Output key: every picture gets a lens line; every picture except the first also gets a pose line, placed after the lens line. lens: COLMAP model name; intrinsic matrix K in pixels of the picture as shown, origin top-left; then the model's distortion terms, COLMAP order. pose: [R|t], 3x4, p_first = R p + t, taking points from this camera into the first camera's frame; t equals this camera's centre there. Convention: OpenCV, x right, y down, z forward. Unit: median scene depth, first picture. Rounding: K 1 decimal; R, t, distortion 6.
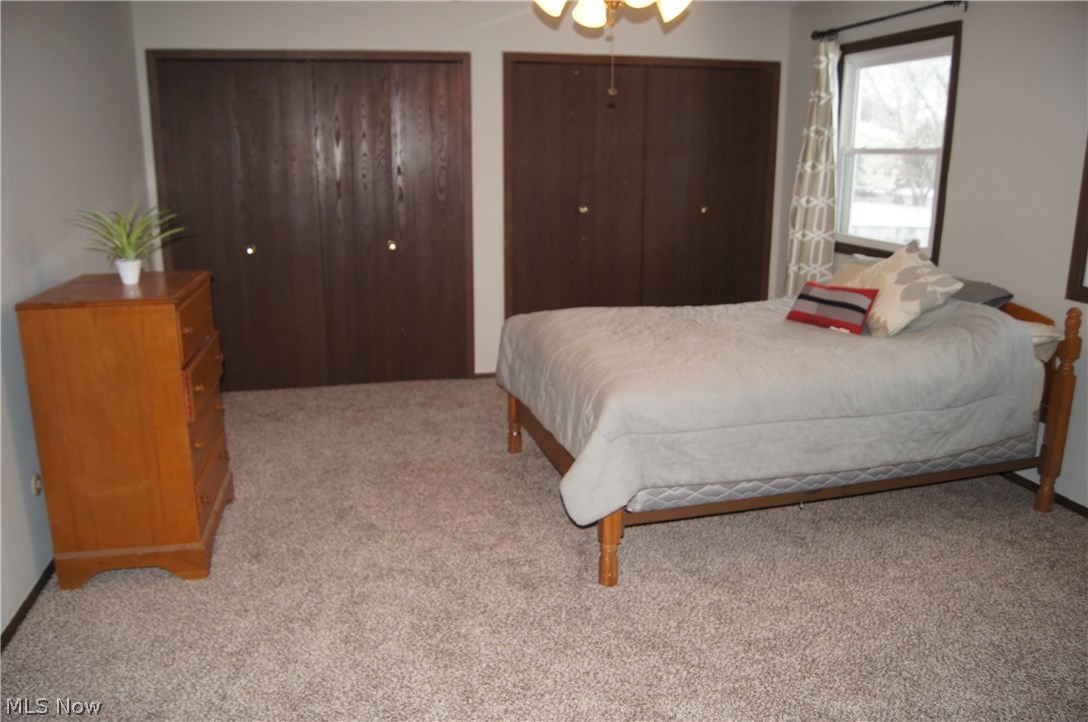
lens RADIAL K [[848.4, 0, 528.9], [0, 848.4, 360.6], [0, 0, 1]] dist [-0.068812, 0.005342]
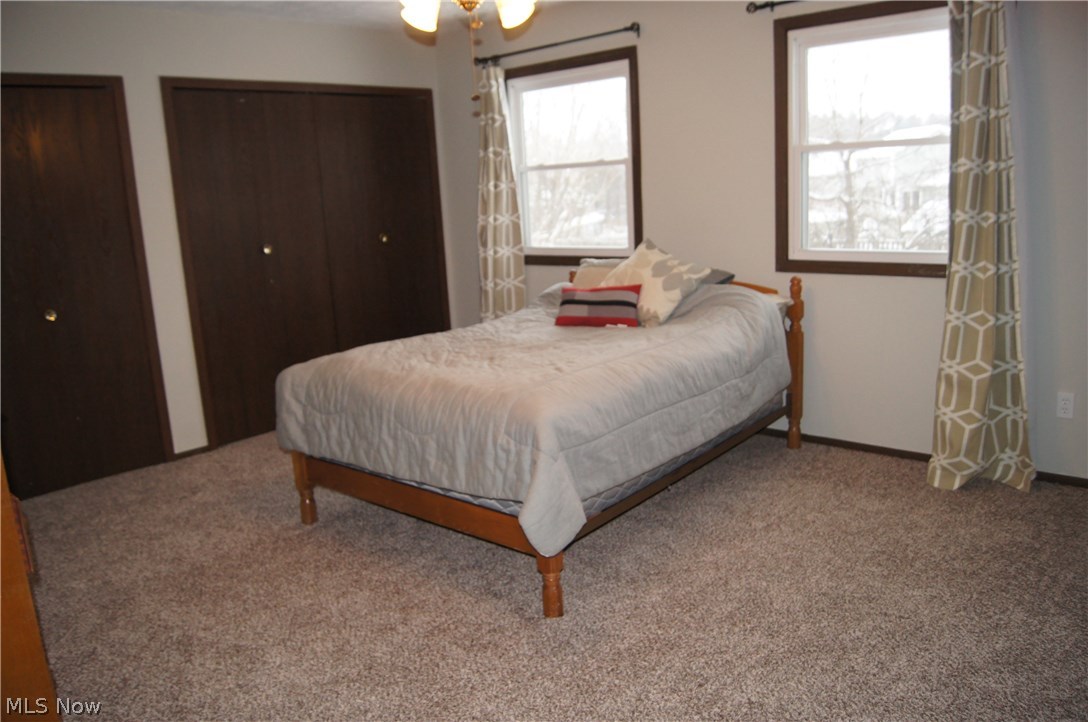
lens RADIAL K [[848.4, 0, 528.9], [0, 848.4, 360.6], [0, 0, 1]] dist [-0.068812, 0.005342]
pose [[0.824221, -0.159584, 0.543317, -0.277037], [0.188717, 0.982029, 0.002156, -0.014827], [-0.533897, 0.100756, 0.839525, 0.138811]]
